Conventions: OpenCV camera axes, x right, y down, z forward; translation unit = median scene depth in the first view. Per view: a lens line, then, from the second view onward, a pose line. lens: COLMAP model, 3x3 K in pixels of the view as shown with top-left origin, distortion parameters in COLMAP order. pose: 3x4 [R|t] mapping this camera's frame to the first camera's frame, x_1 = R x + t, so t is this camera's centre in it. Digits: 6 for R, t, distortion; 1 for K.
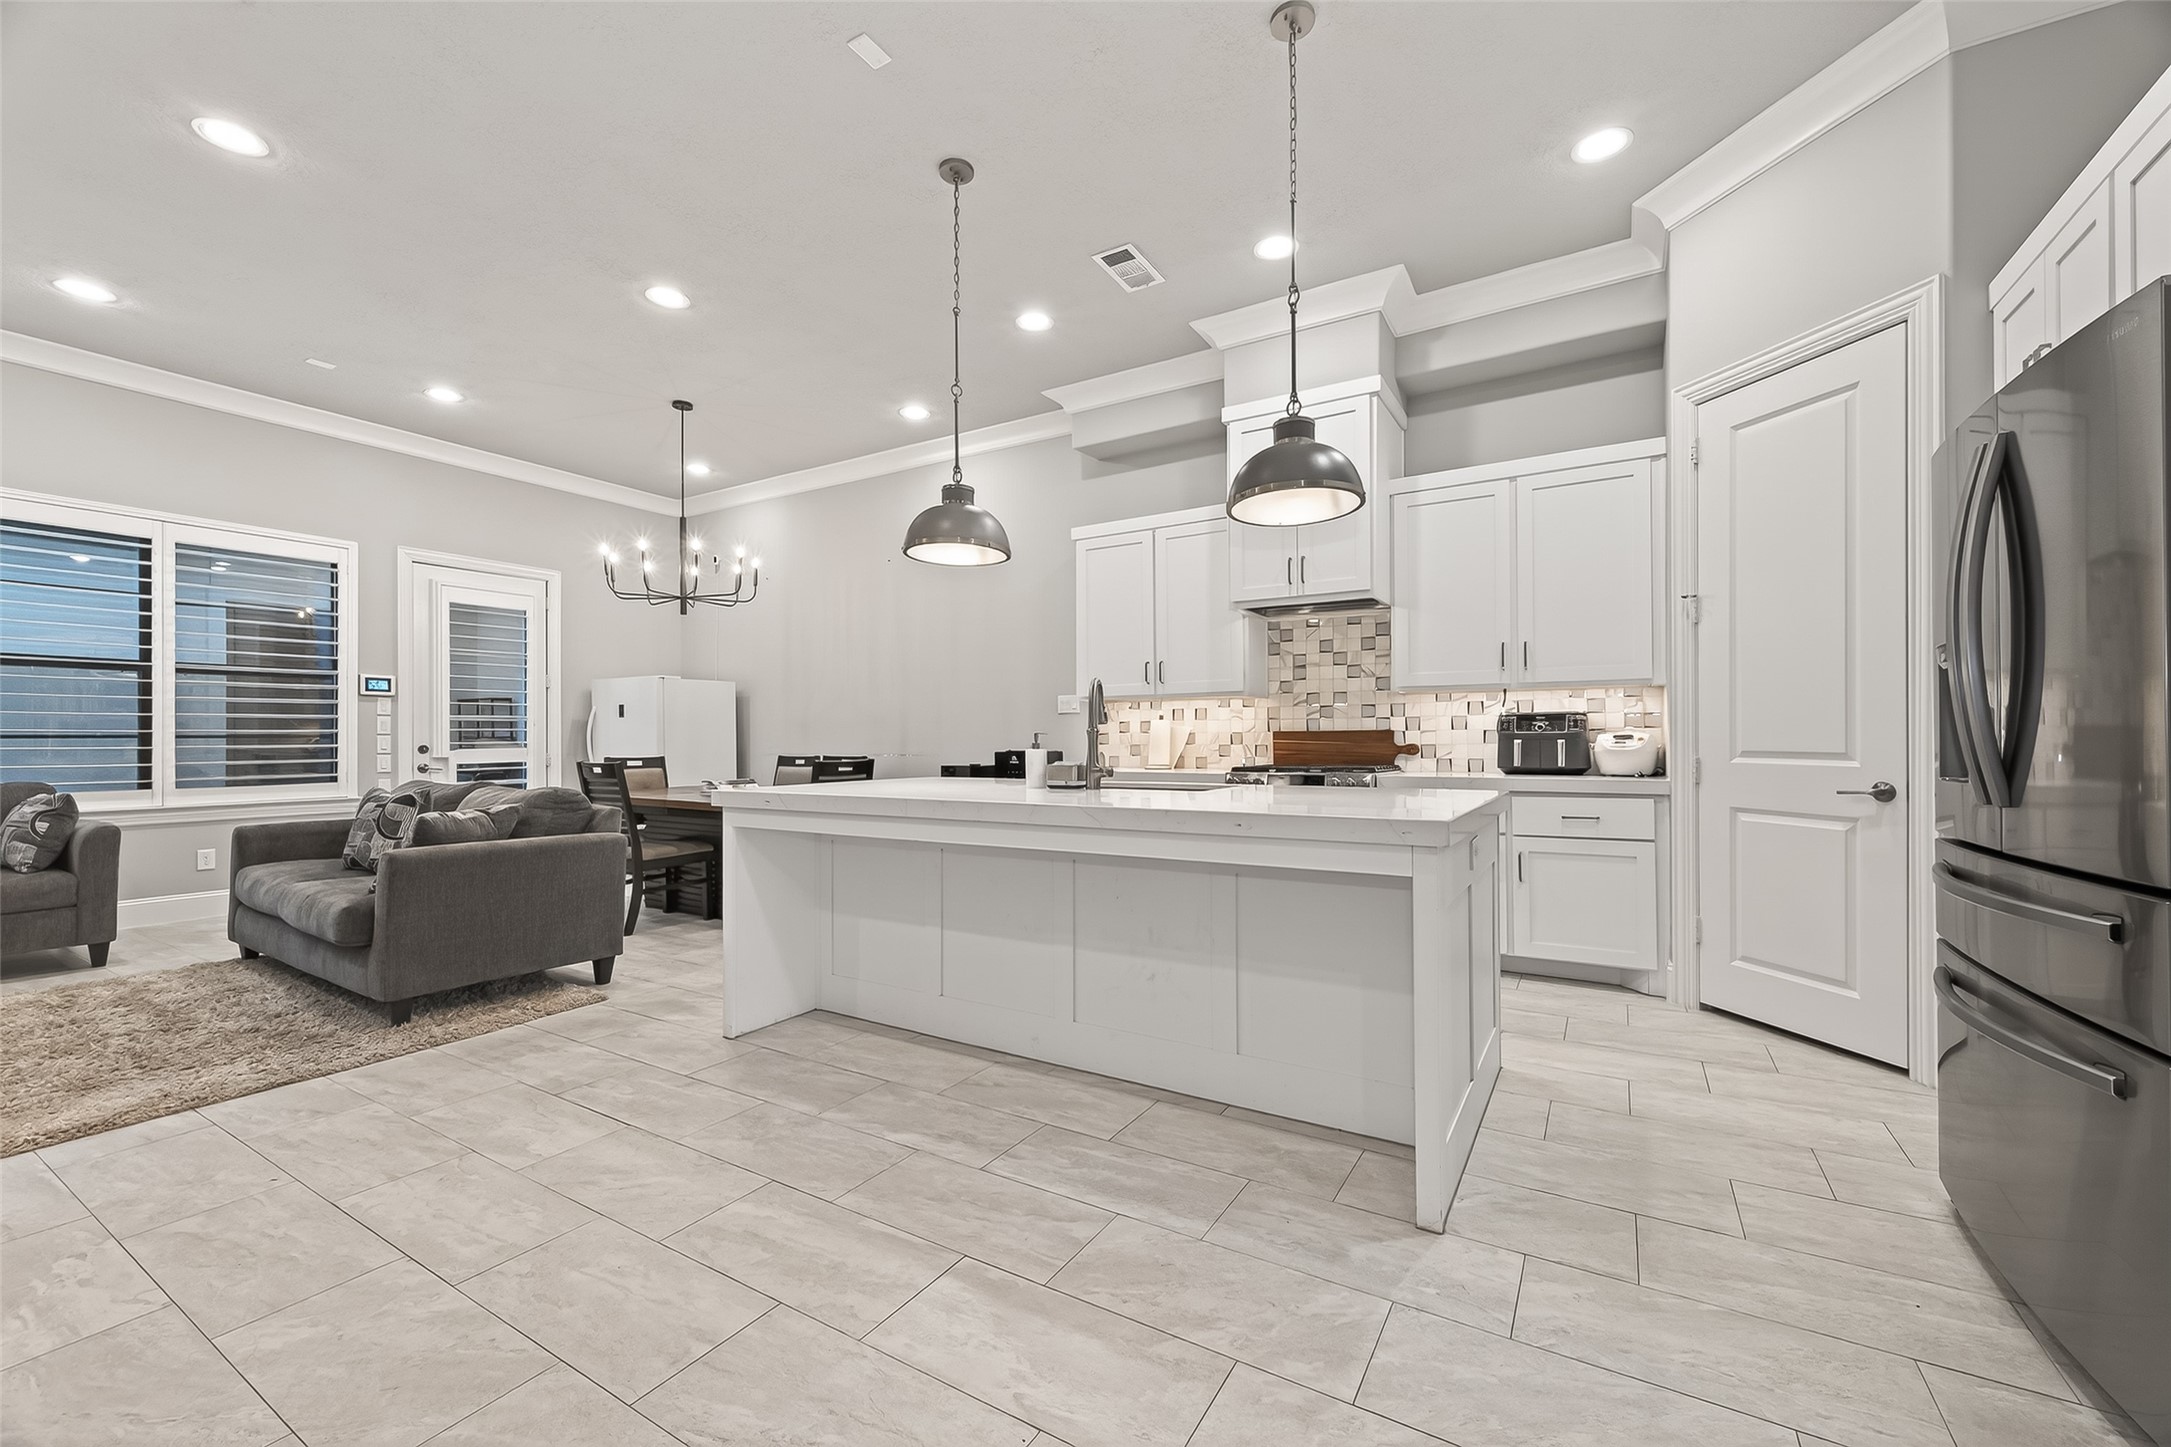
lens RADIAL K [[843.3, 0, 1122.5], [0, 843.3, 742.5], [0, 0, 1]] dist [-0.002012, 0.000334]
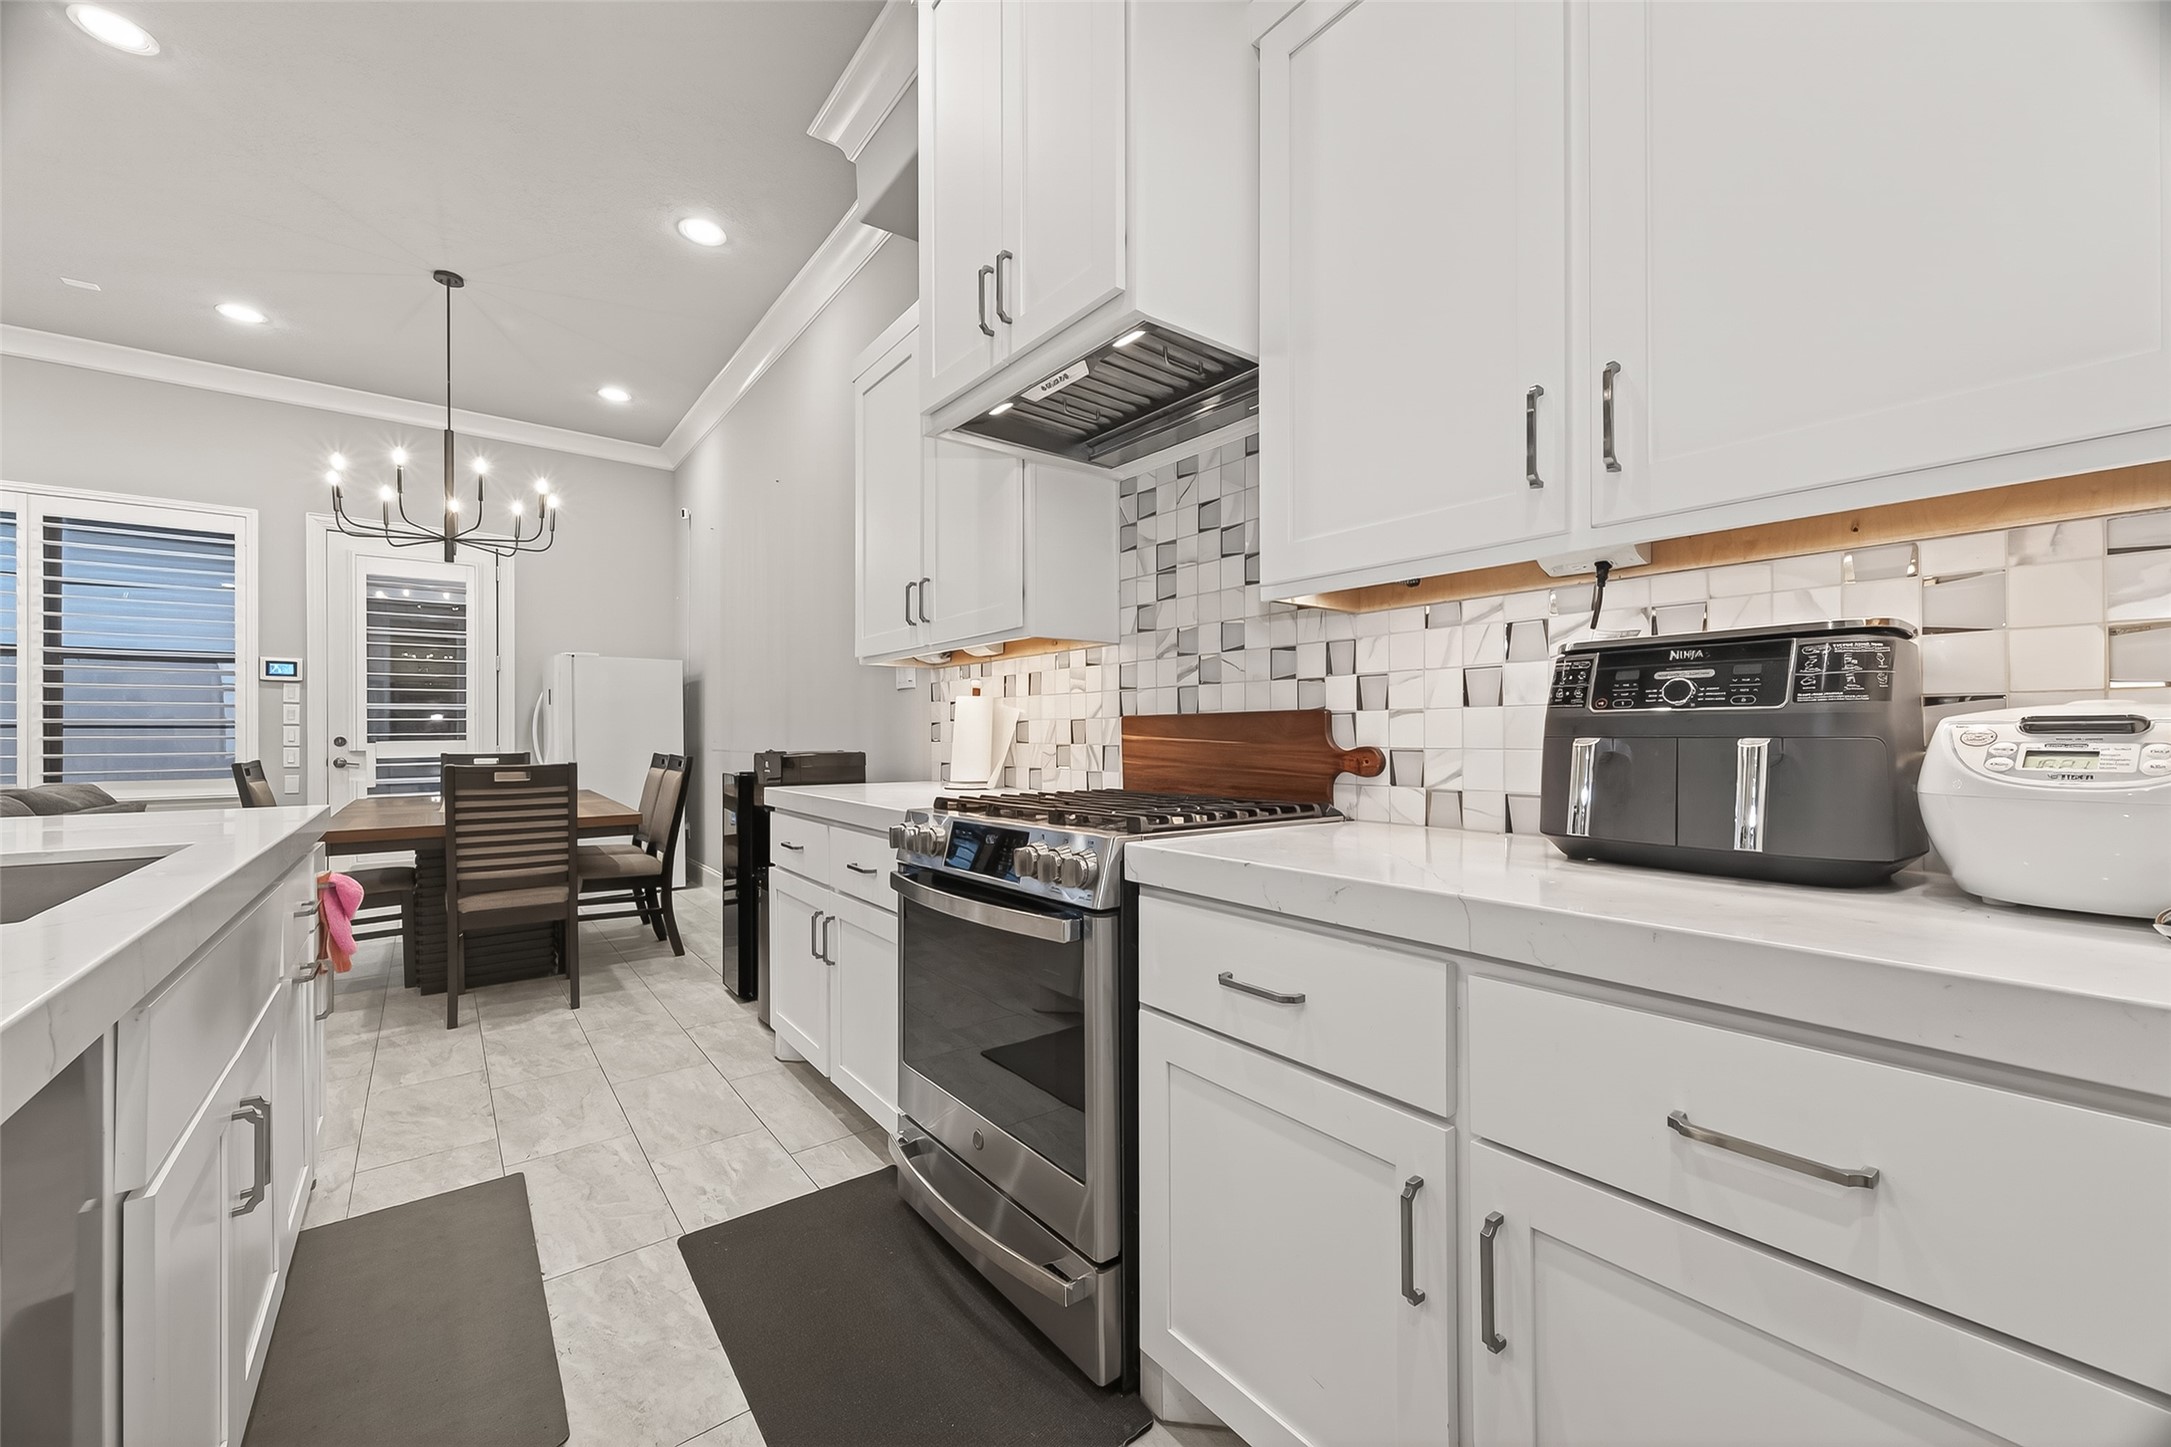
lens RADIAL K [[843.3, 0, 1173.6], [0, 843.3, 739.8], [0, 0, 1]] dist [-0.002012, 0.000334]
pose [[0.928336, 0.007346, -0.371669, 0.444182], [-0.006634, 0.999973, 0.003195, -0.002408], [0.371682, -0.000501, 0.928360, 0.691402]]
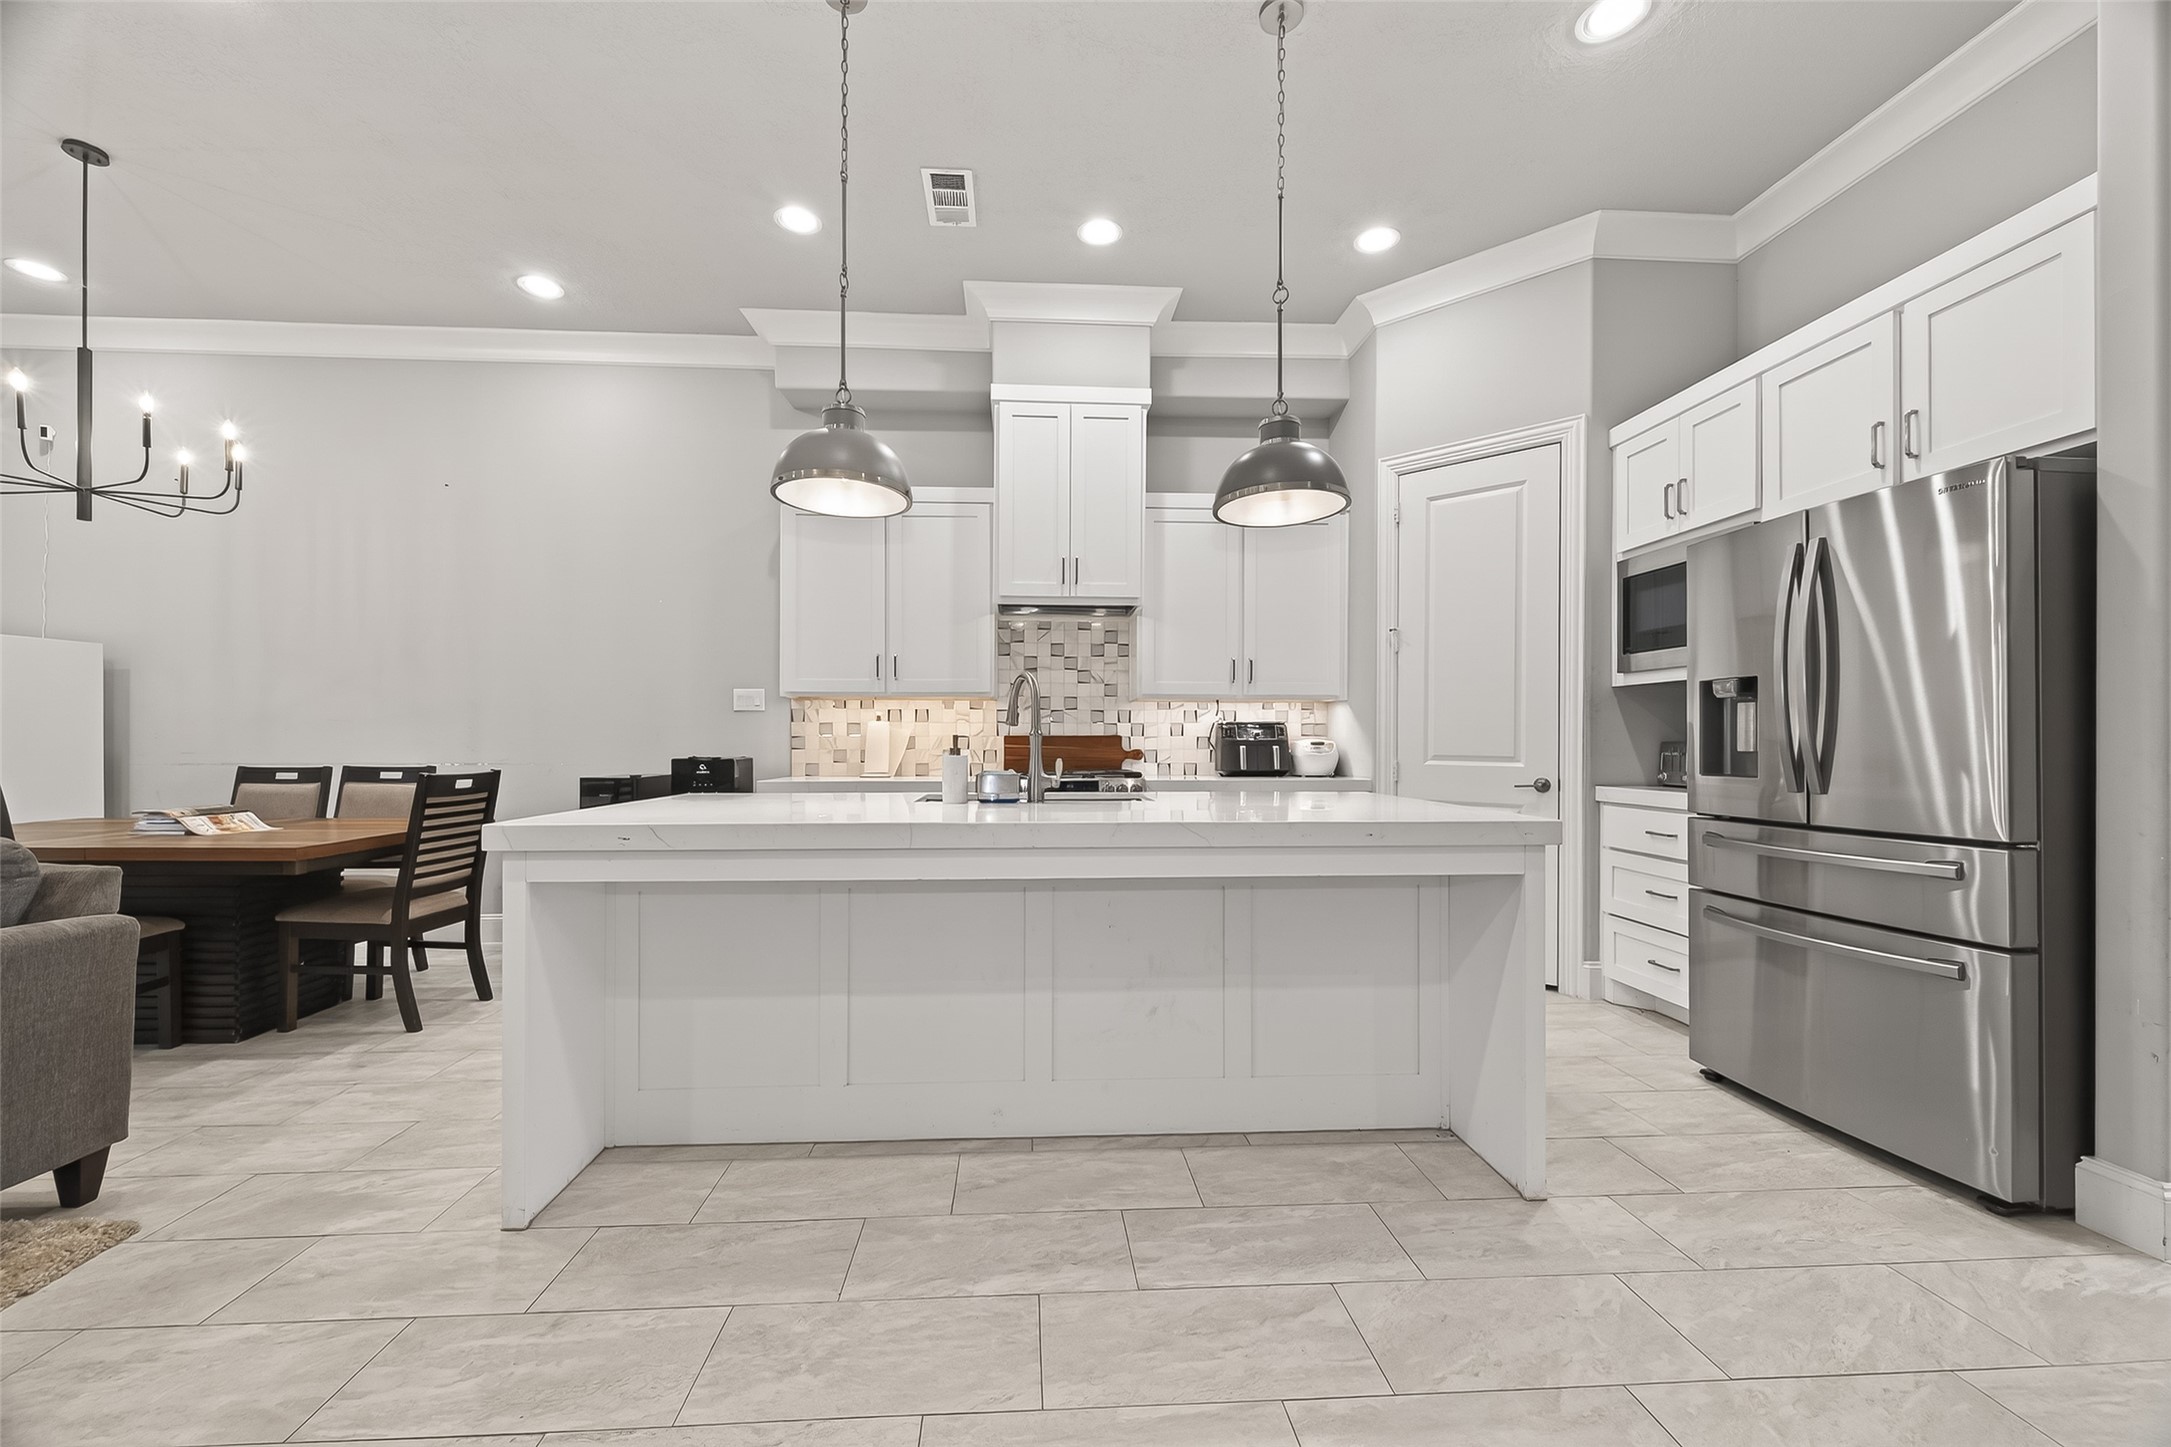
lens RADIAL K [[843.3, 0, 1068.0], [0, 843.3, 748.6], [0, 0, 1]] dist [-0.002012, 0.000334]
pose [[0.837383, 0.002466, 0.546612, -0.332163], [-0.003093, 0.999995, 0.000226, 0.001059], [-0.546608, -0.001880, 0.837386, 0.192938]]
